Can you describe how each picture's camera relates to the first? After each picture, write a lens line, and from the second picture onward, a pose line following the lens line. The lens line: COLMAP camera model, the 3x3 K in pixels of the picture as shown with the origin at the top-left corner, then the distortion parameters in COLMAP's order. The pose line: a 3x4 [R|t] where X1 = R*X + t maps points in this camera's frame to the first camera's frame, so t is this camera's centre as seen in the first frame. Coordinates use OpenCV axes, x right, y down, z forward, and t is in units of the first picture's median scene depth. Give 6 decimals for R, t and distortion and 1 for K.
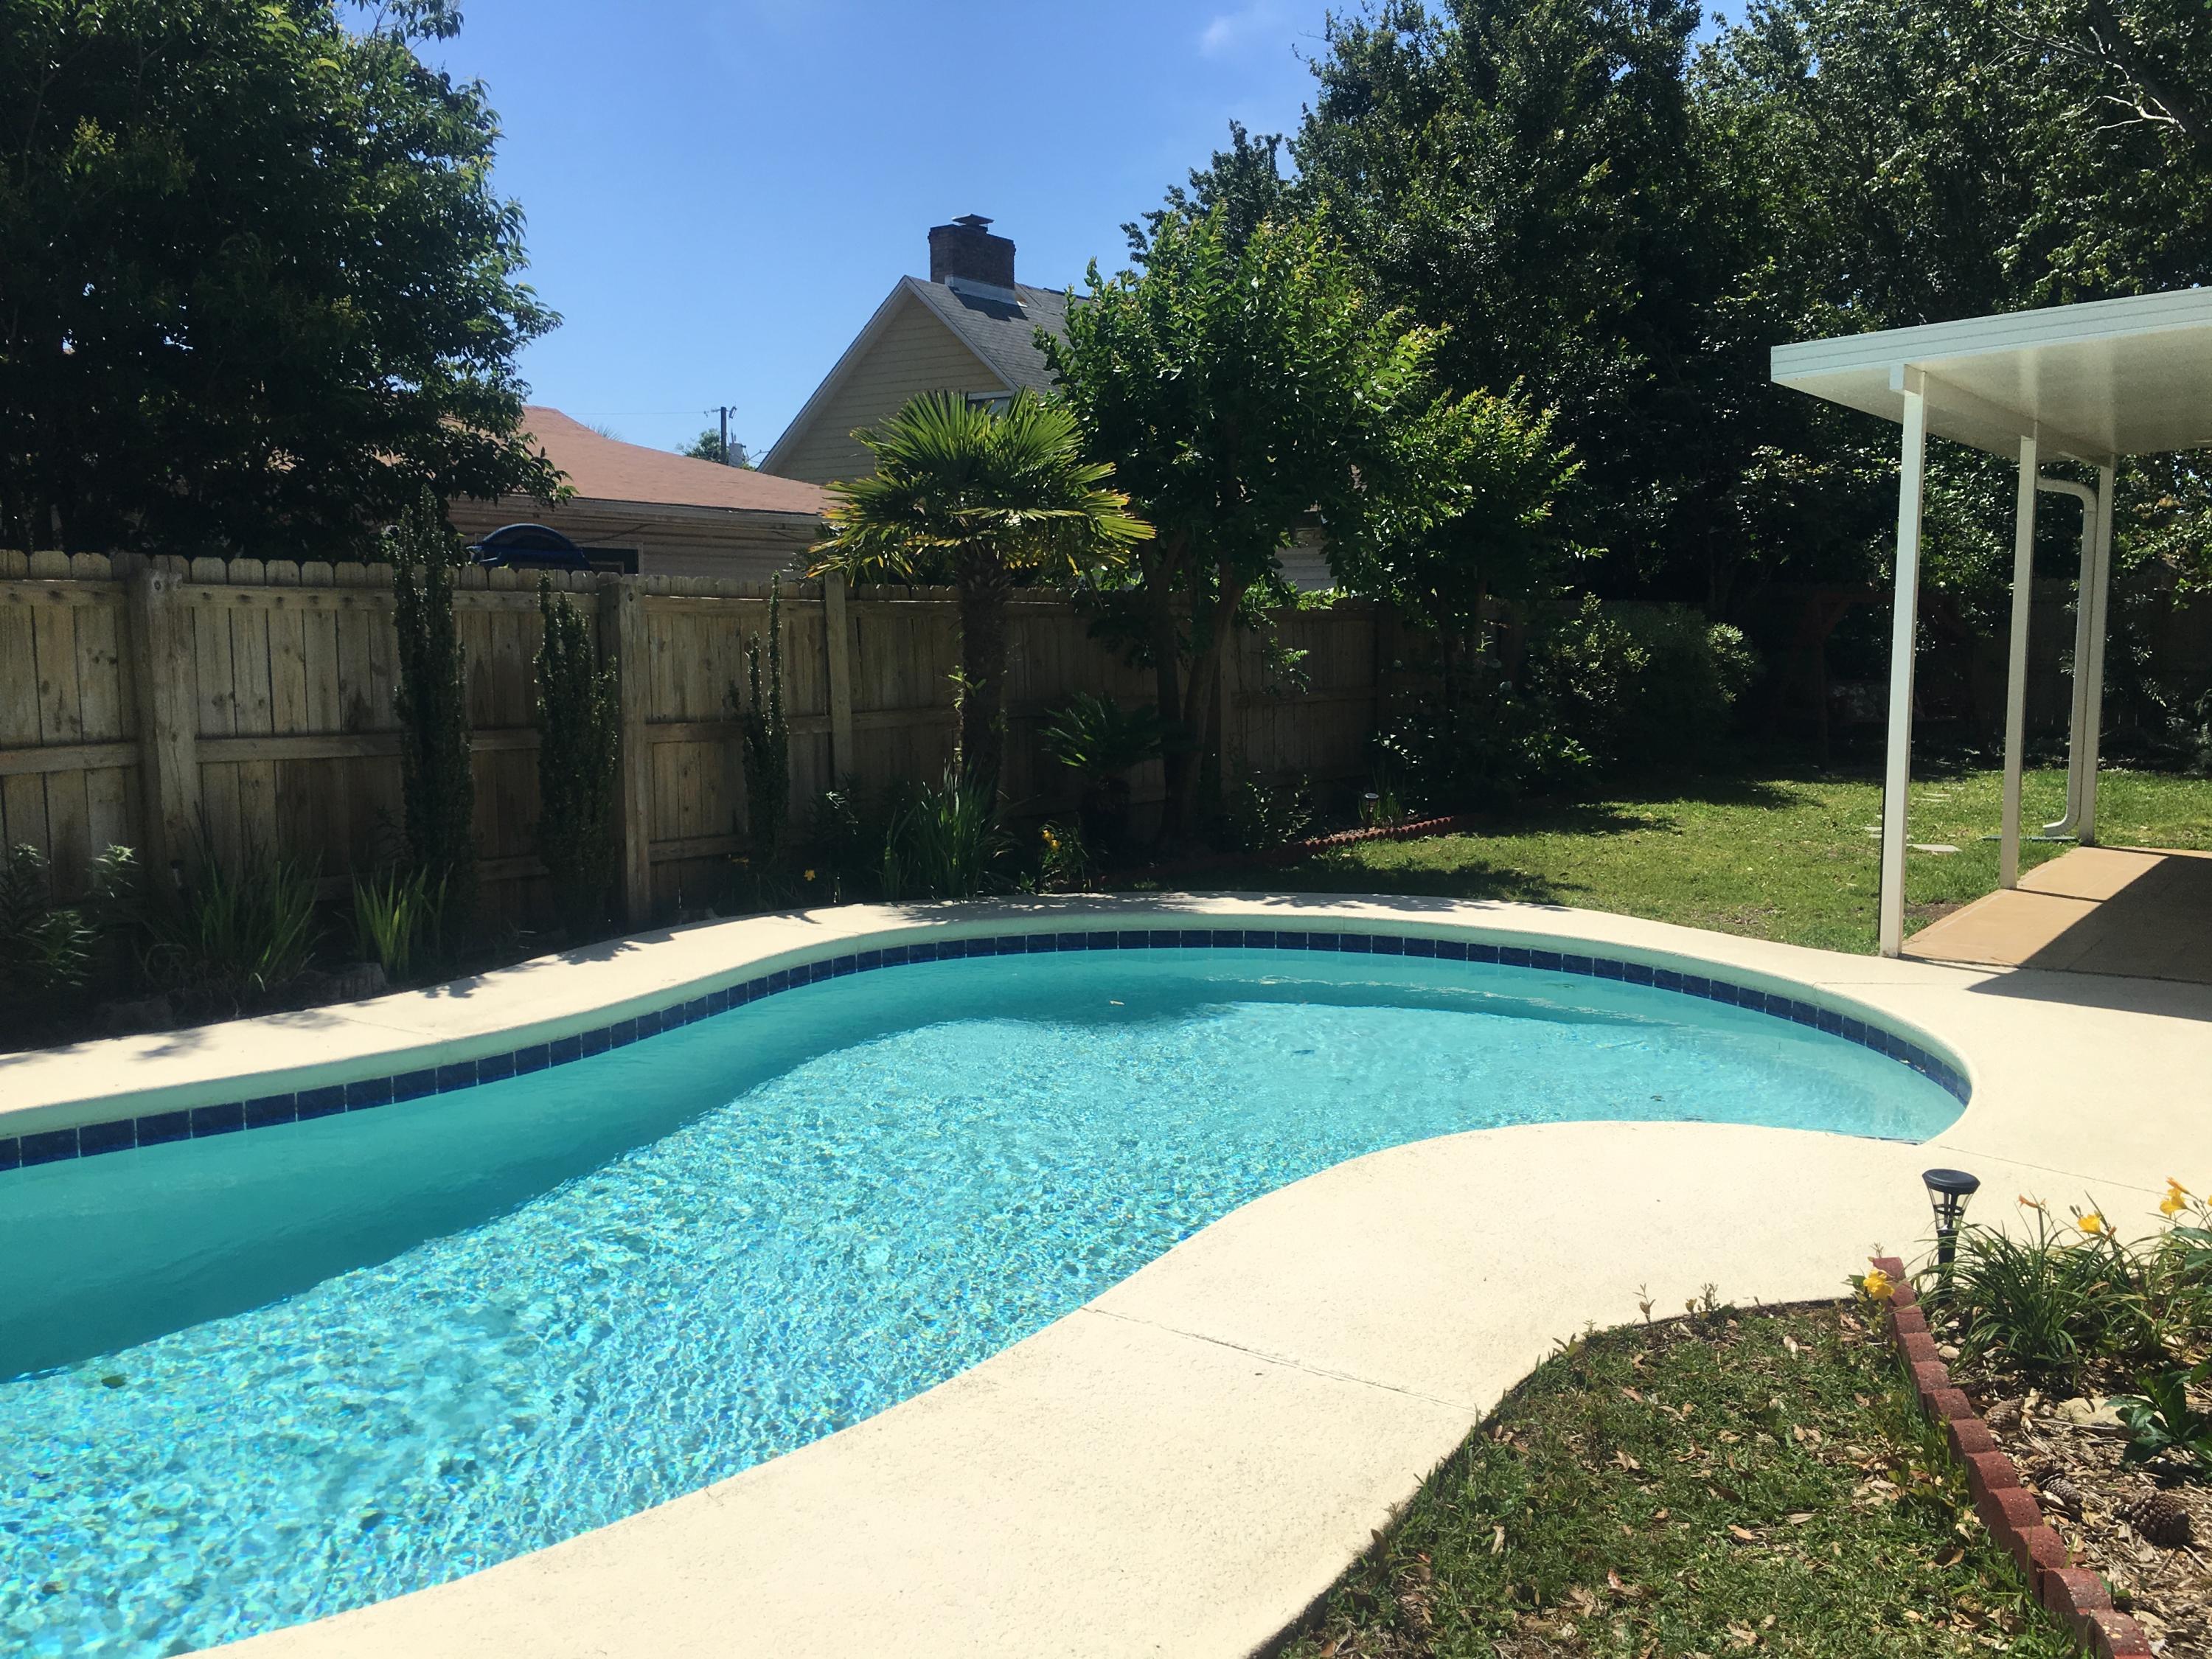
lens RADIAL K [[1893.0, 0, 1091.9], [0, 1893.0, 822.4], [0, 0, 1]] dist [0.073201, -0.096259]
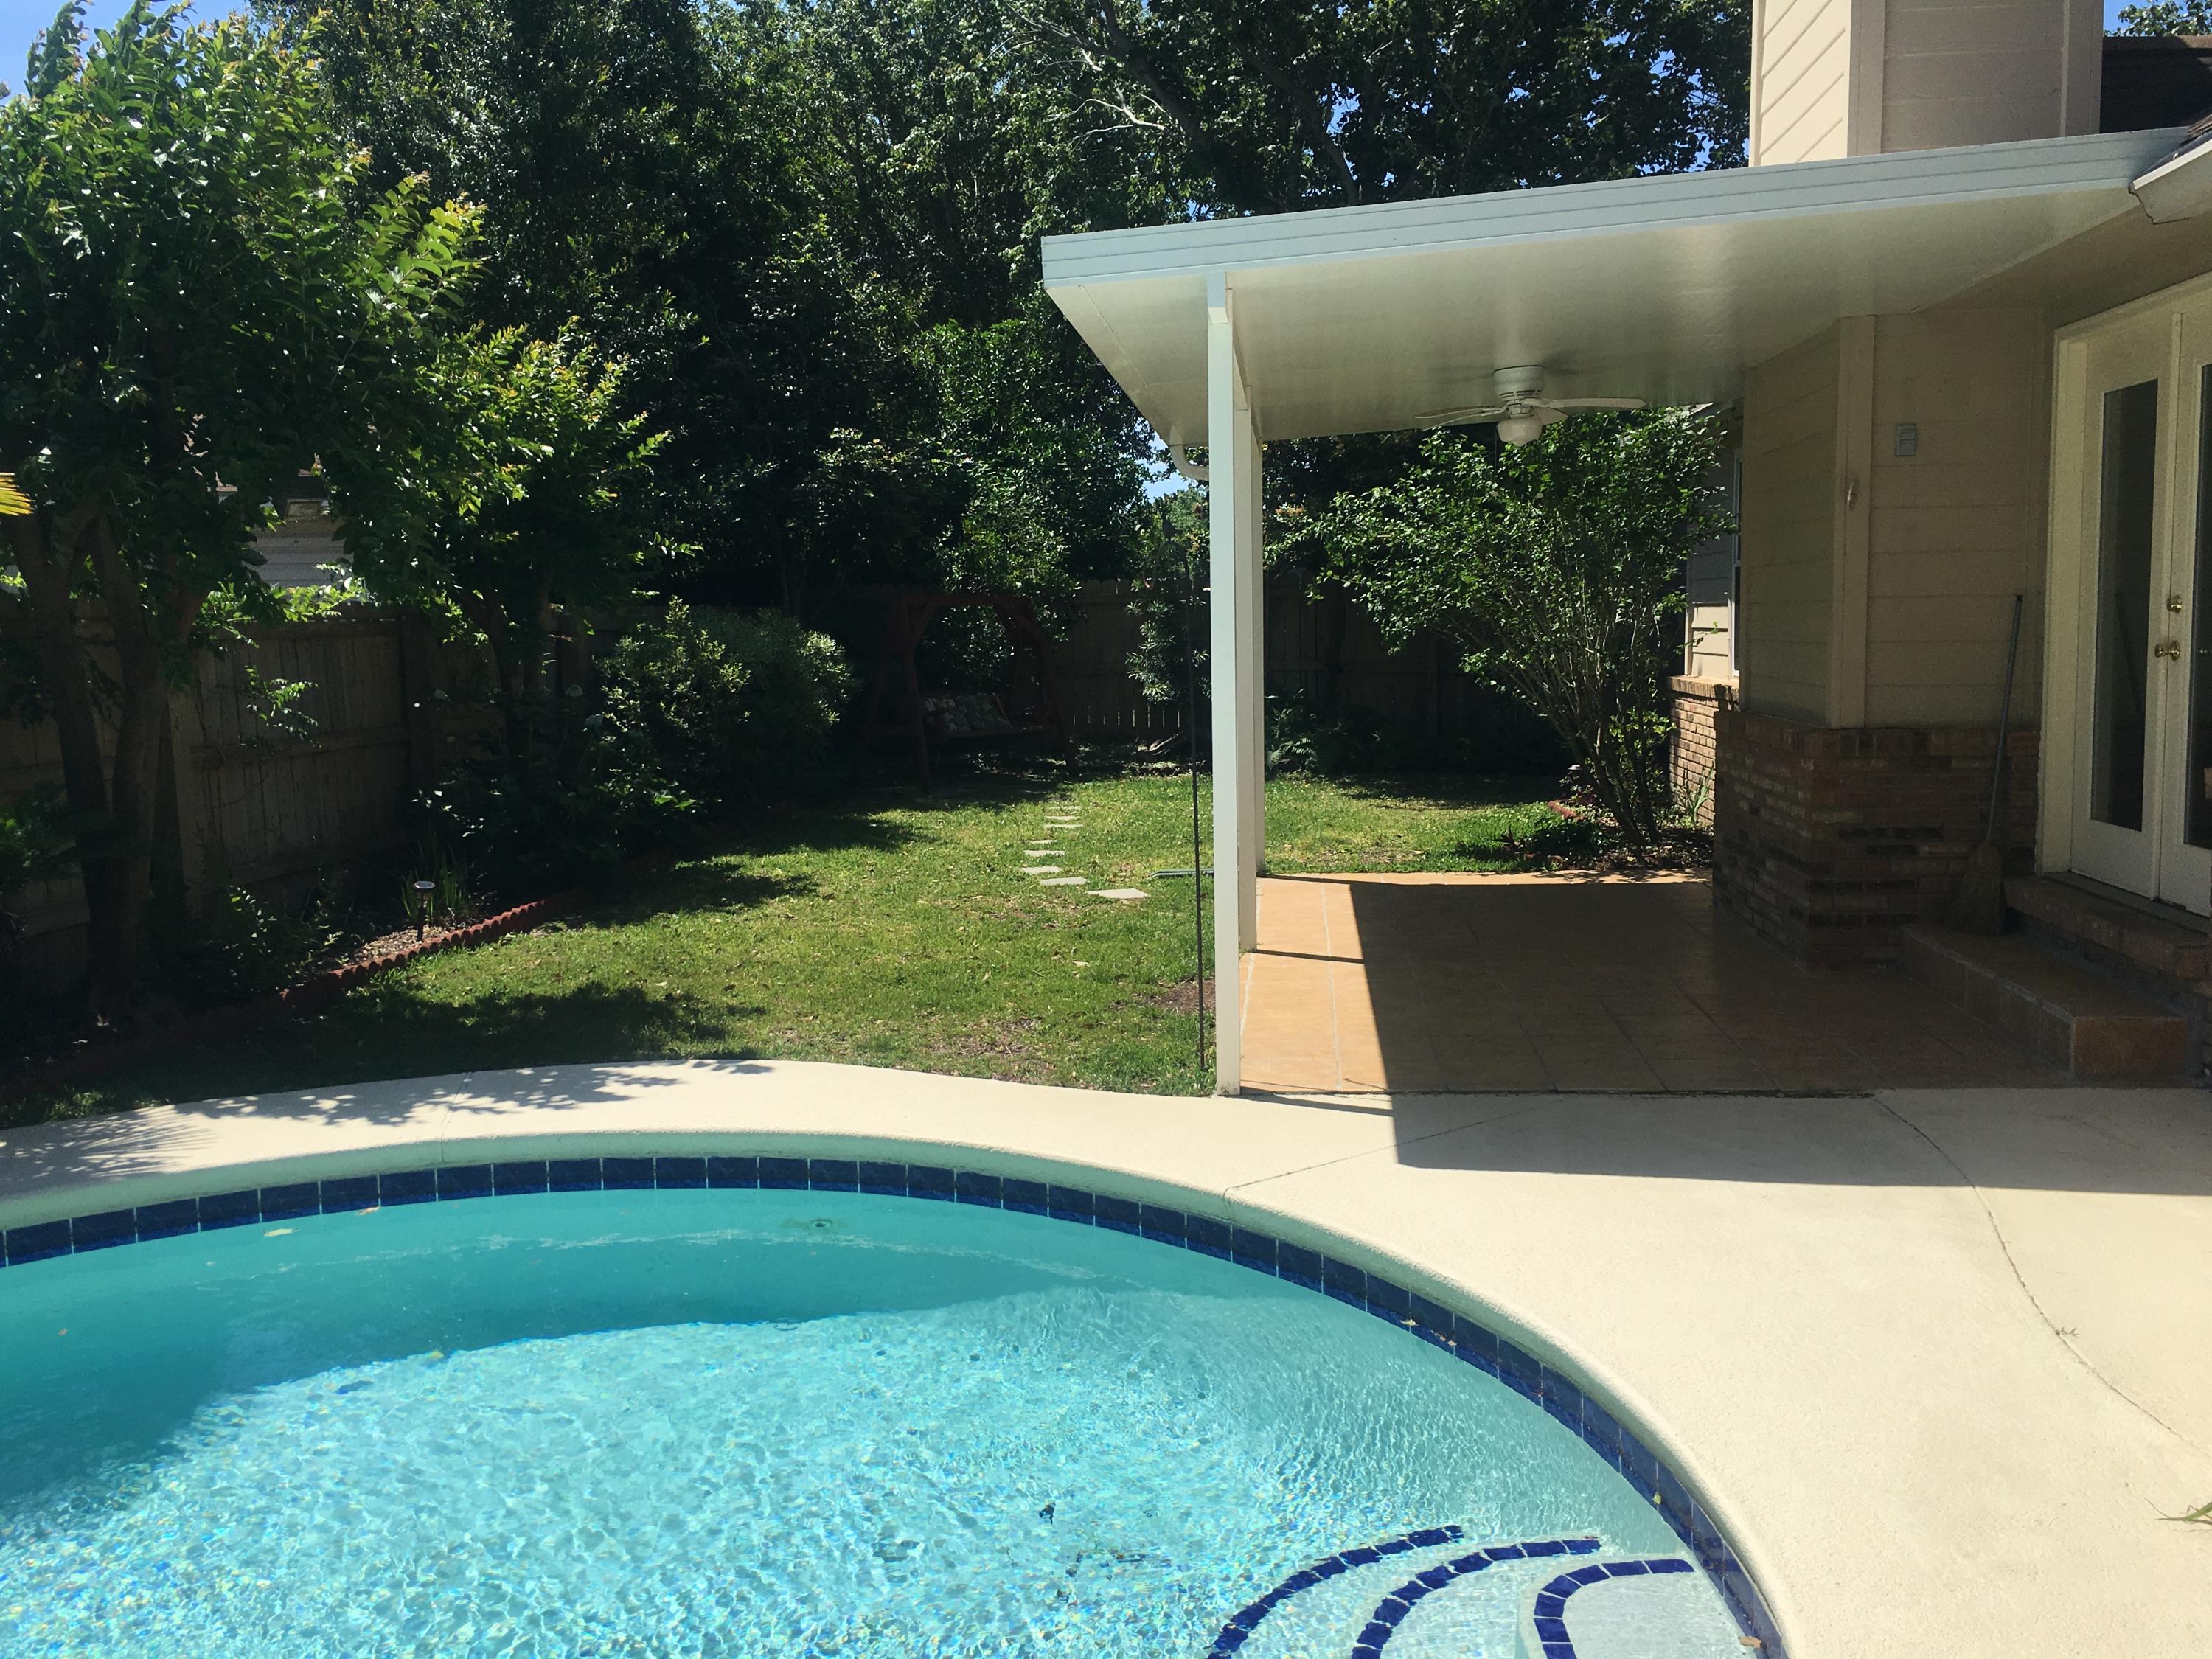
lens RADIAL K [[1893.0, 0, 1107.1], [0, 1893.0, 815.7], [0, 0, 1]] dist [0.073201, -0.096259]
pose [[0.864419, -0.067594, 0.498207, 0.017701], [0.069877, 0.997456, 0.014087, -0.038472], [-0.497892, 0.022636, 0.866944, 0.303612]]
